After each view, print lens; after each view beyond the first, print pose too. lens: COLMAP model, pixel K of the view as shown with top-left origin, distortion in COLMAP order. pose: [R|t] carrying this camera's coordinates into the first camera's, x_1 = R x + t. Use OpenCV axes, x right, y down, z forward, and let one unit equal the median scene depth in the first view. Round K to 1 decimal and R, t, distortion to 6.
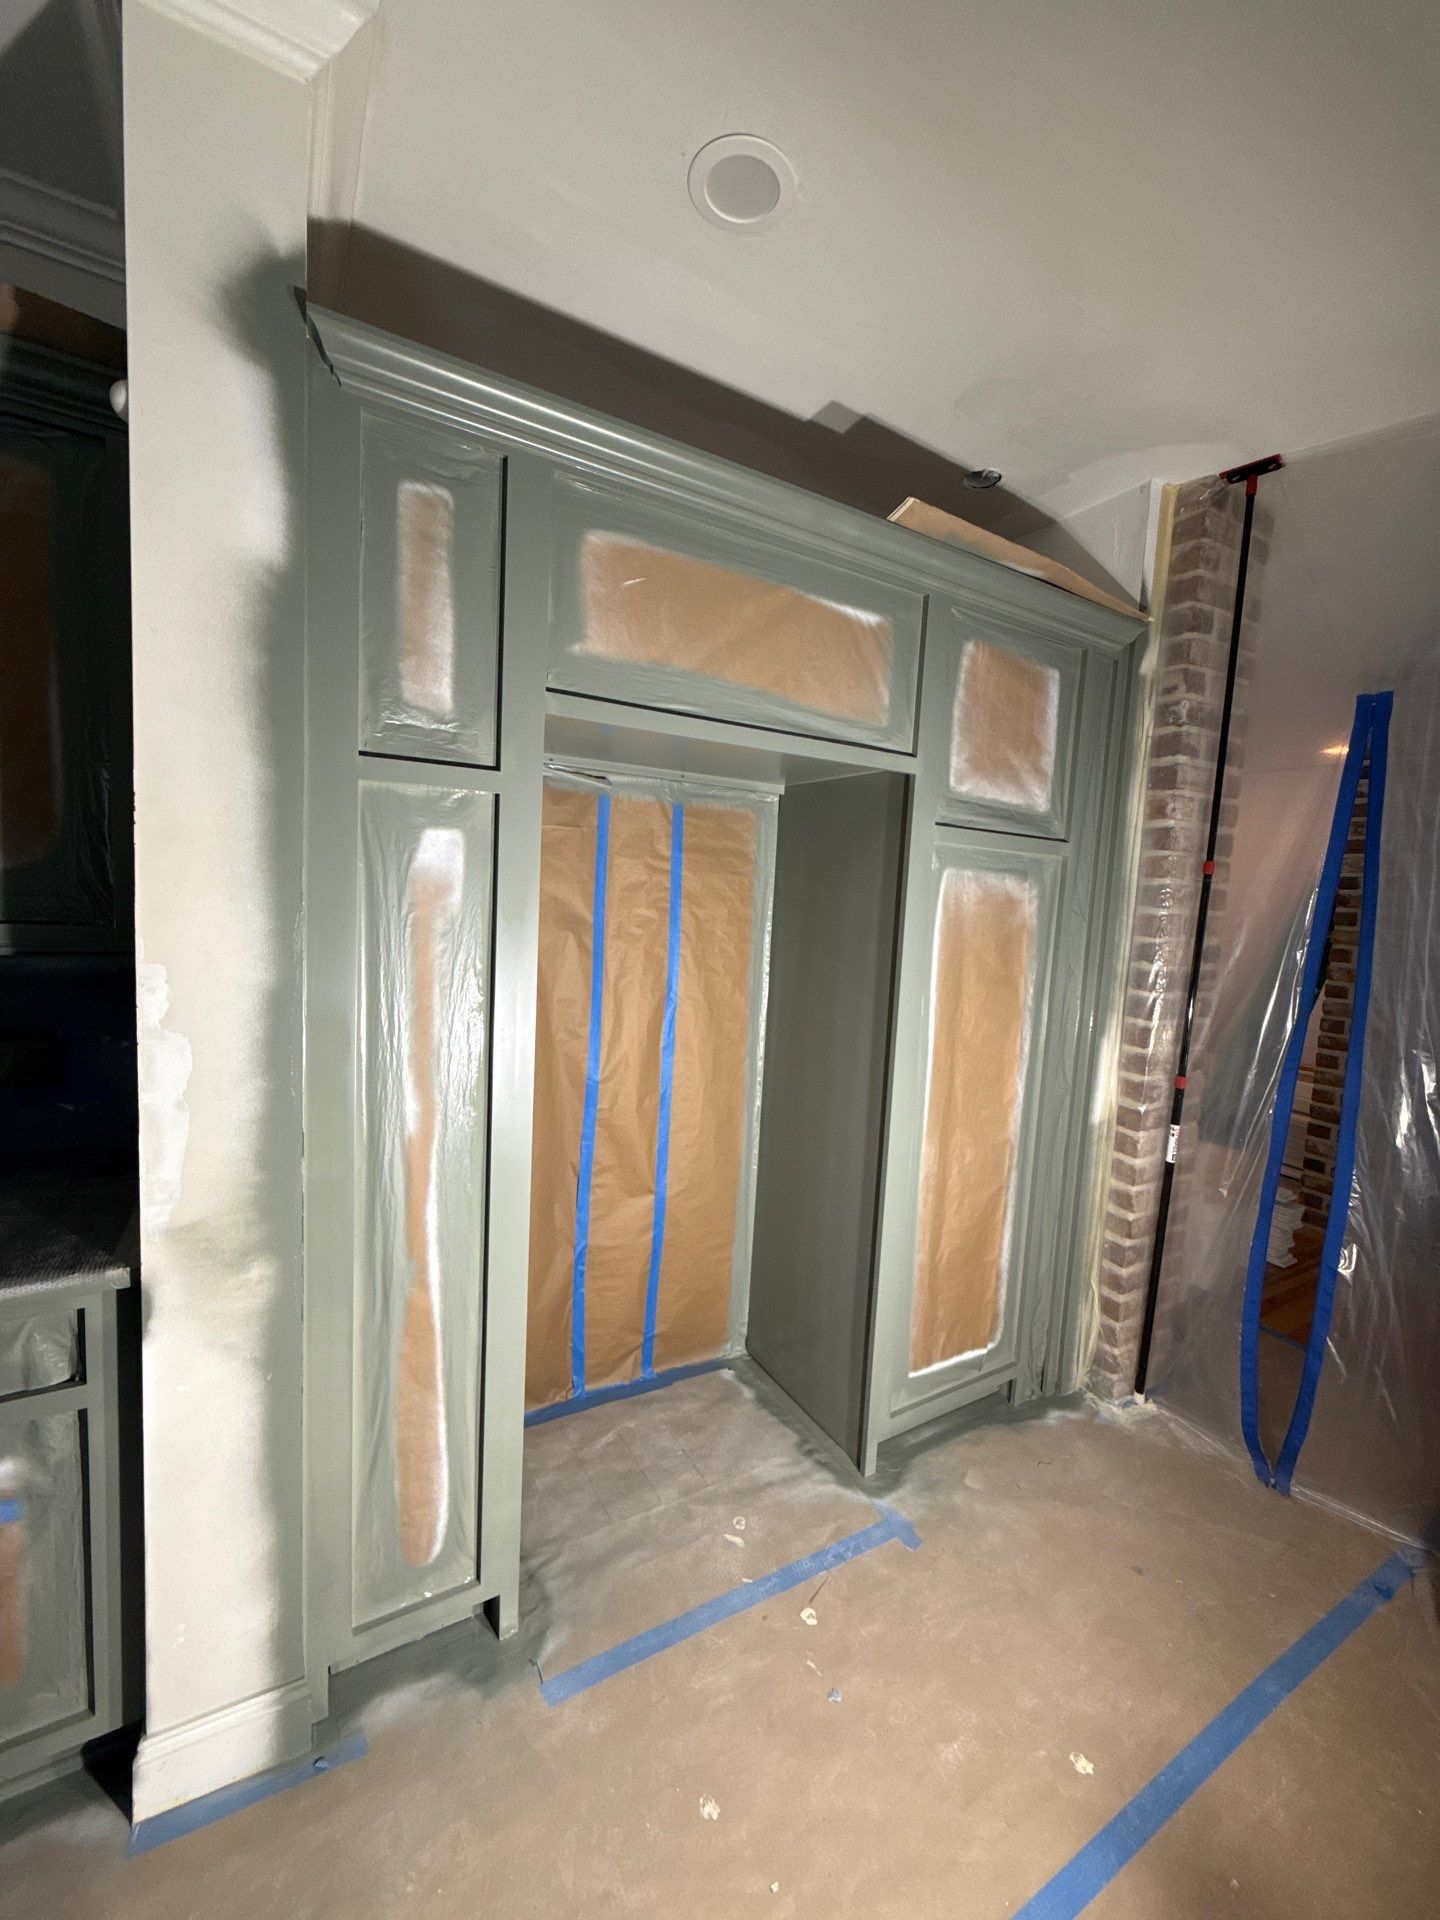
lens RADIAL K [[764.2, 0, 721.7], [0, 764.2, 956.5], [0, 0, 1]] dist [-0.000679, 0.000240]
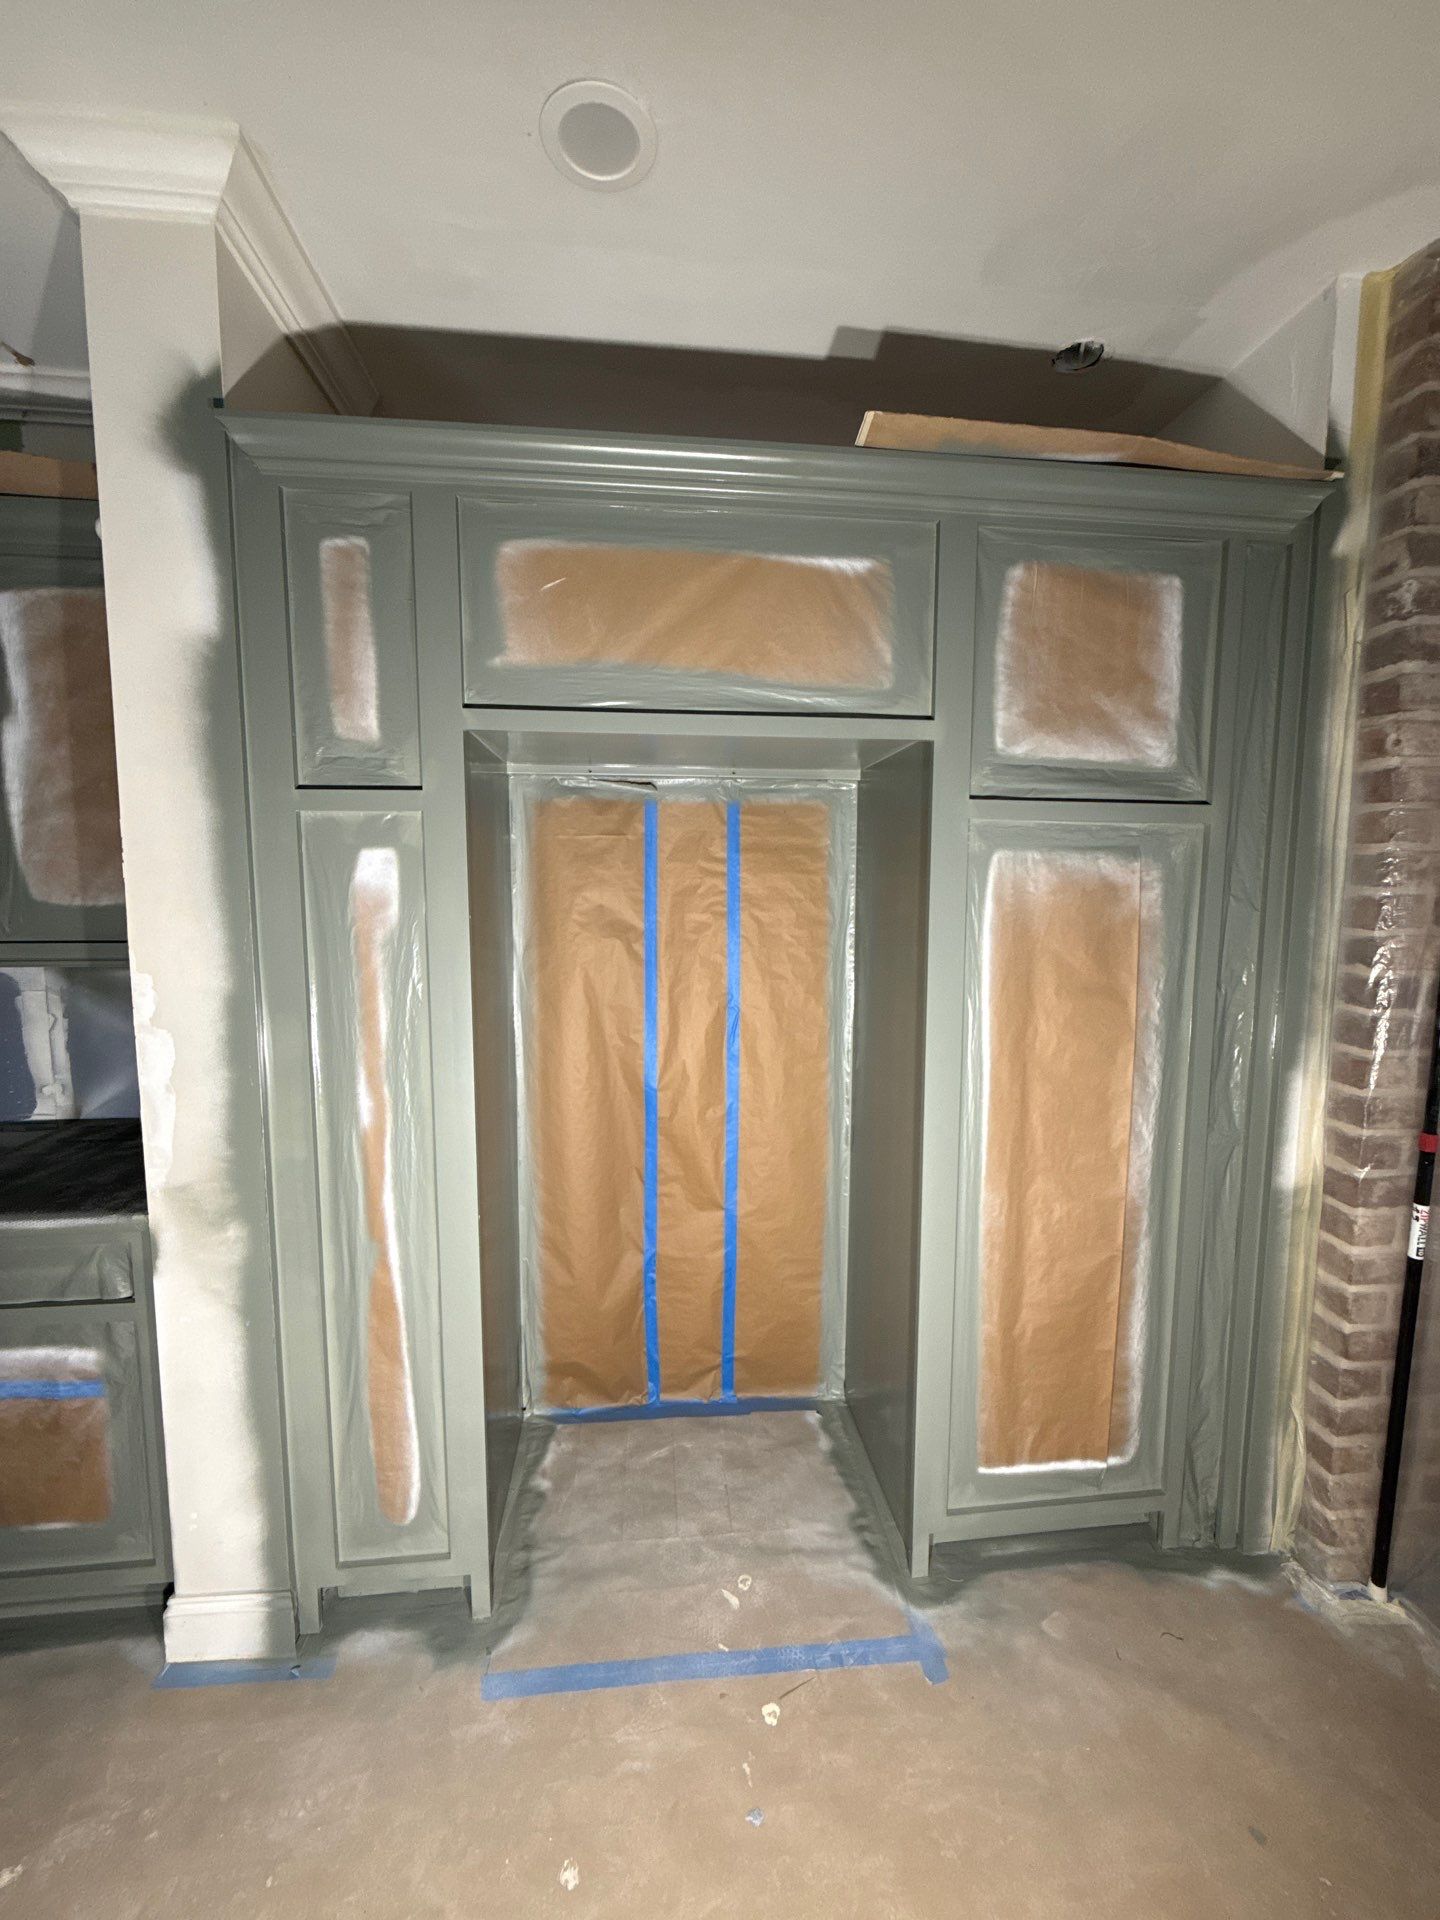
lens RADIAL K [[764.2, 0, 719.4], [0, 764.2, 956.4], [0, 0, 1]] dist [-0.000679, 0.000240]
pose [[0.911184, -0.011054, -0.411852, 0.351498], [0.008532, 0.999932, -0.007962, -0.000276], [0.411912, 0.003741, 0.911216, 0.140265]]
